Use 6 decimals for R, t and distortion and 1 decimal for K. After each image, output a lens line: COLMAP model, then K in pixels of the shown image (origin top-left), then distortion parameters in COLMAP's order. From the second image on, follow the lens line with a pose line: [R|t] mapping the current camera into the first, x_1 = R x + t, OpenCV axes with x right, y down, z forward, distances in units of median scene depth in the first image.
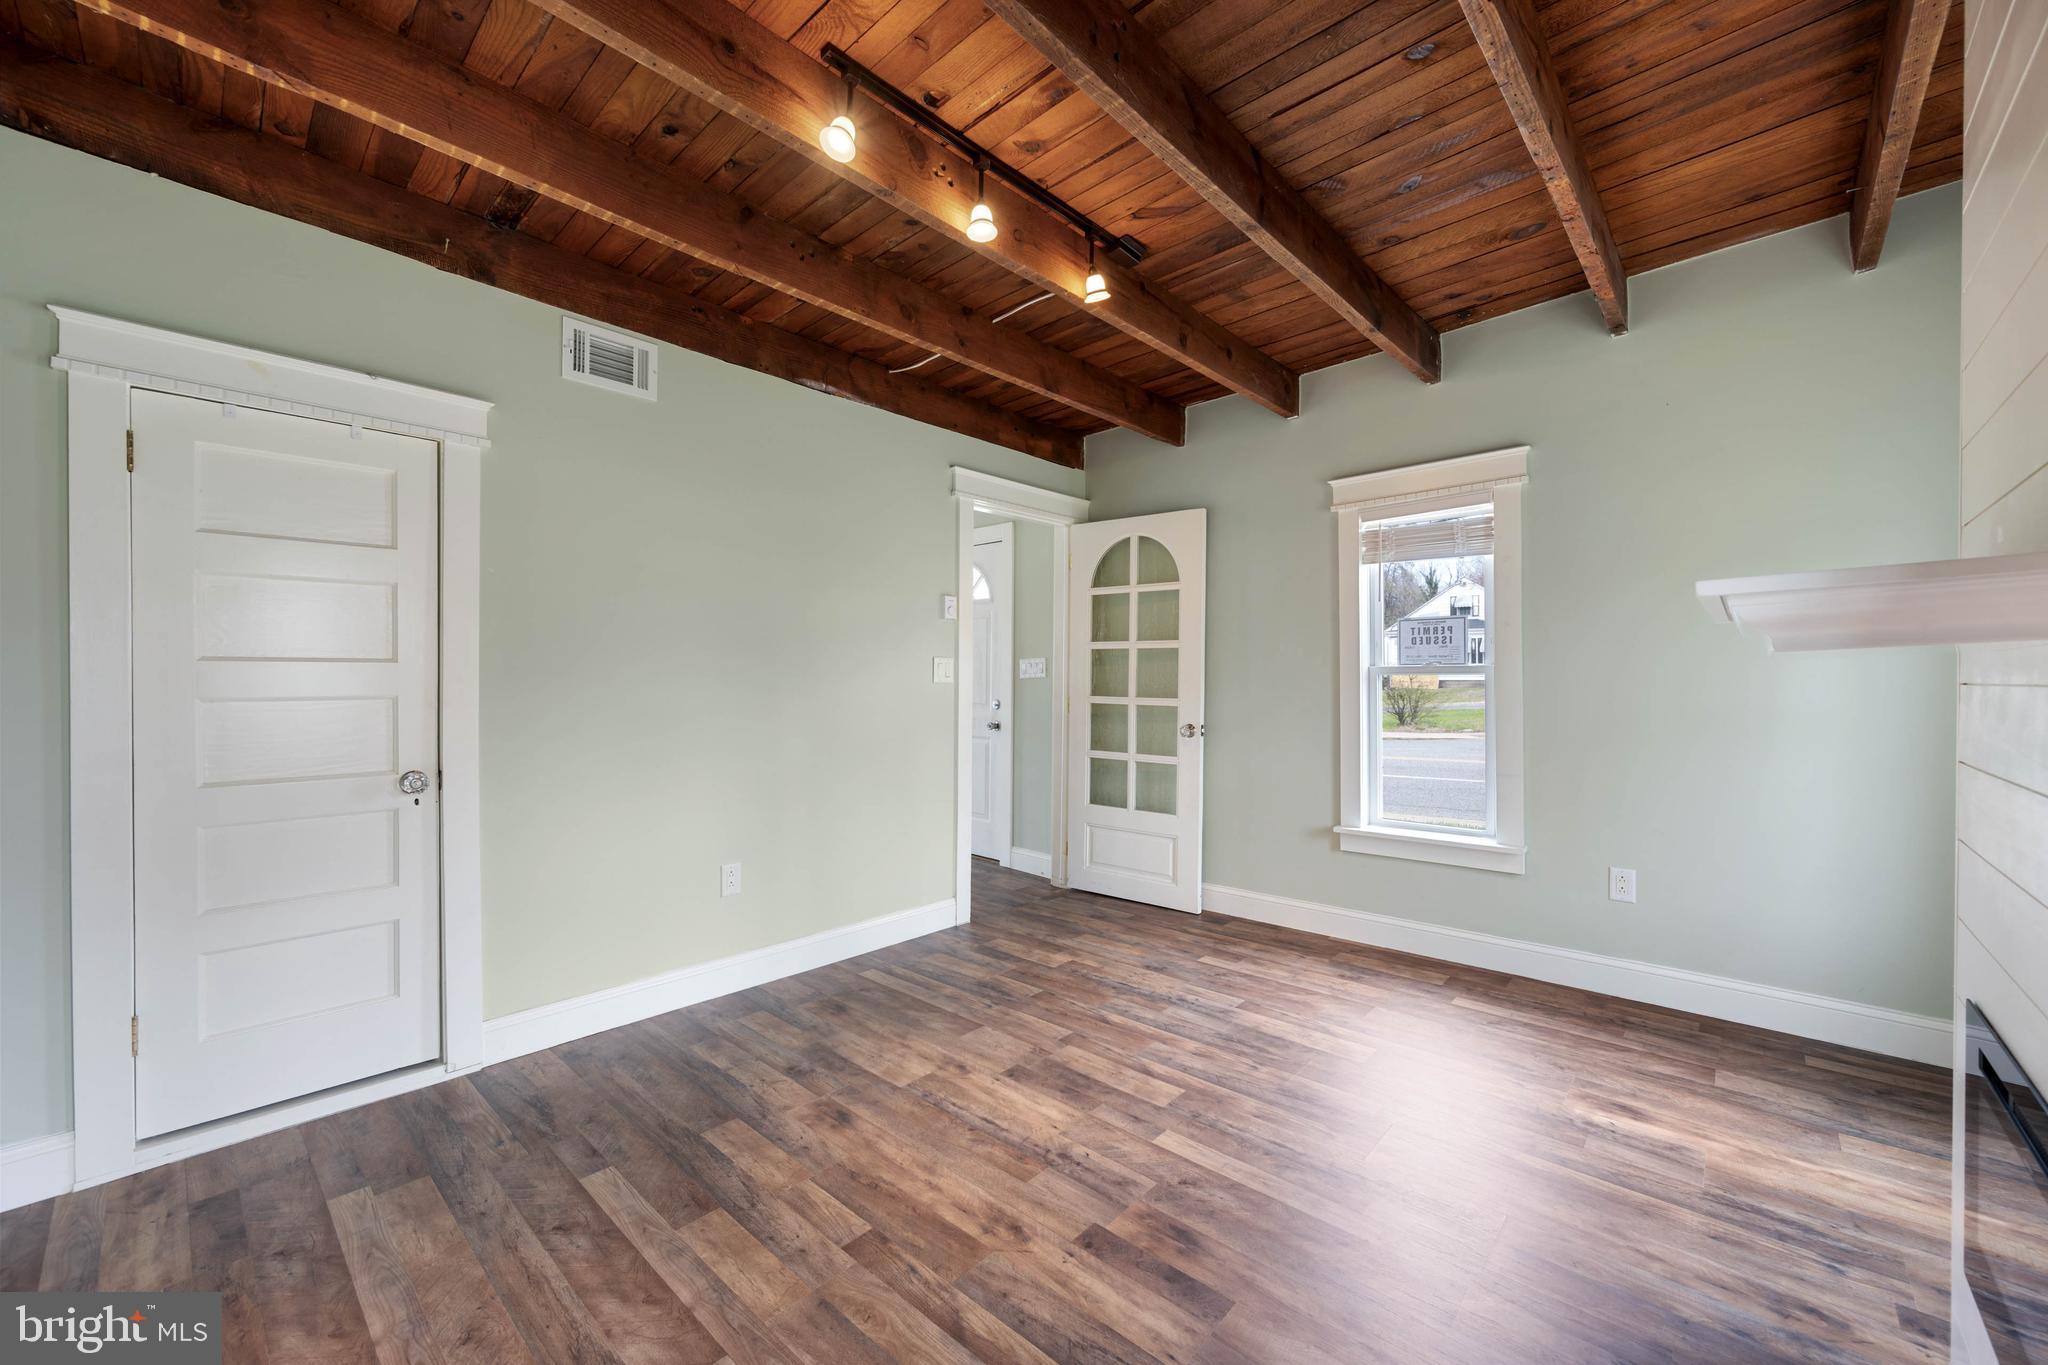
lens RADIAL K [[805.8, 0, 1035.2], [0, 805.8, 683.4], [0, 0, 1]] dist [0.000074, -0.000083]
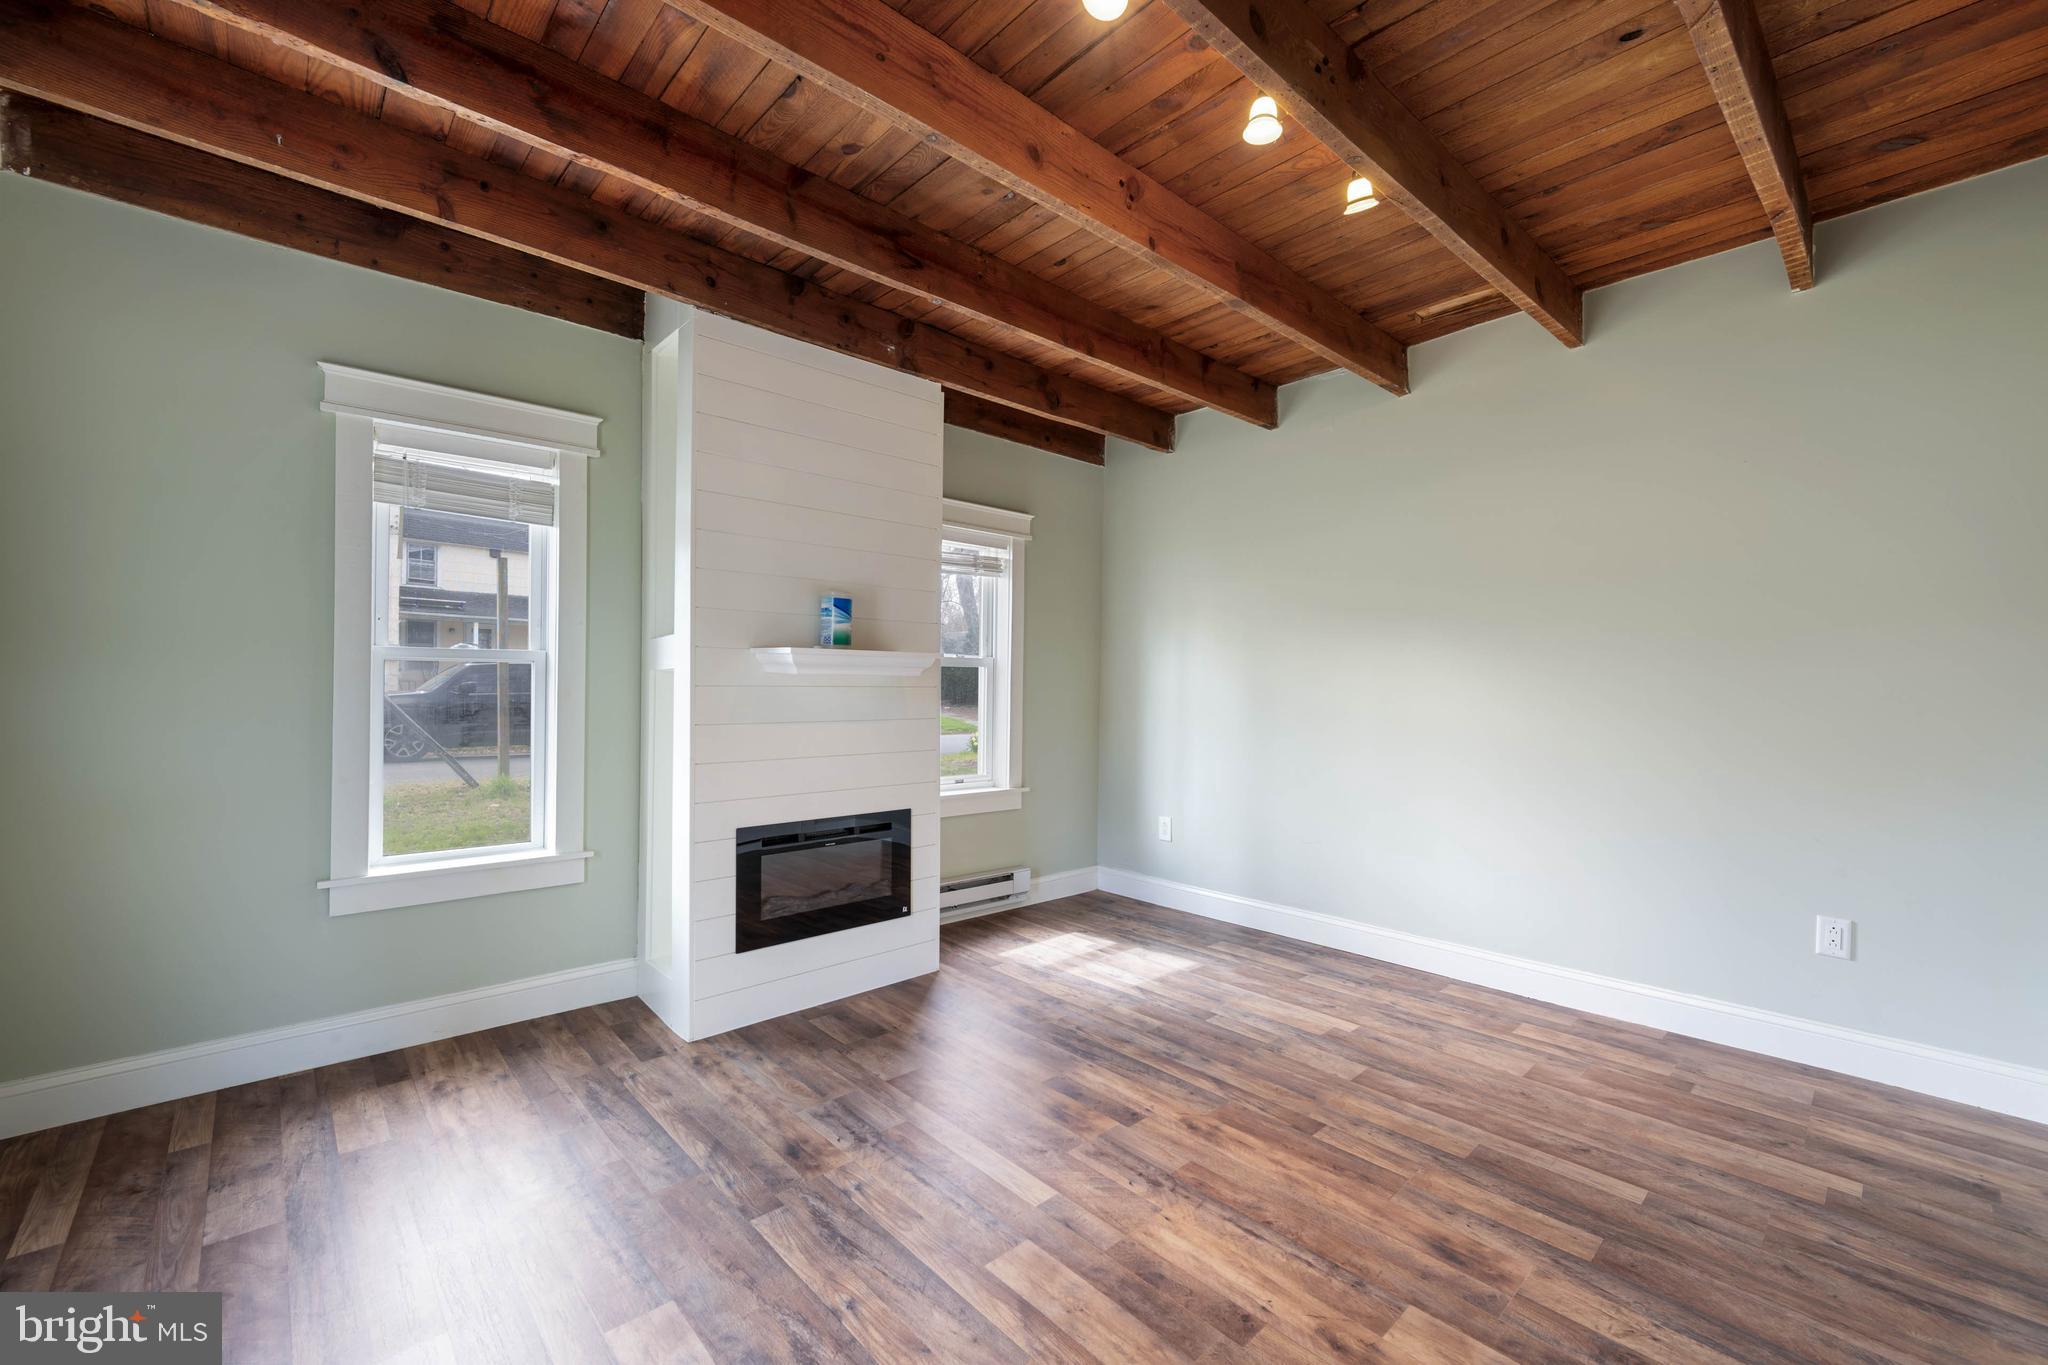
lens RADIAL K [[853.6, 0, 1028.5], [0, 853.6, 684.5], [0, 0, 1]] dist [-0.000288, 0.000020]
pose [[-0.995855, -0.003738, 0.090879, 0.099815], [-0.003825, 0.999992, -0.000779, -0.003266], [-0.090875, -0.001124, -0.995862, 2.108025]]
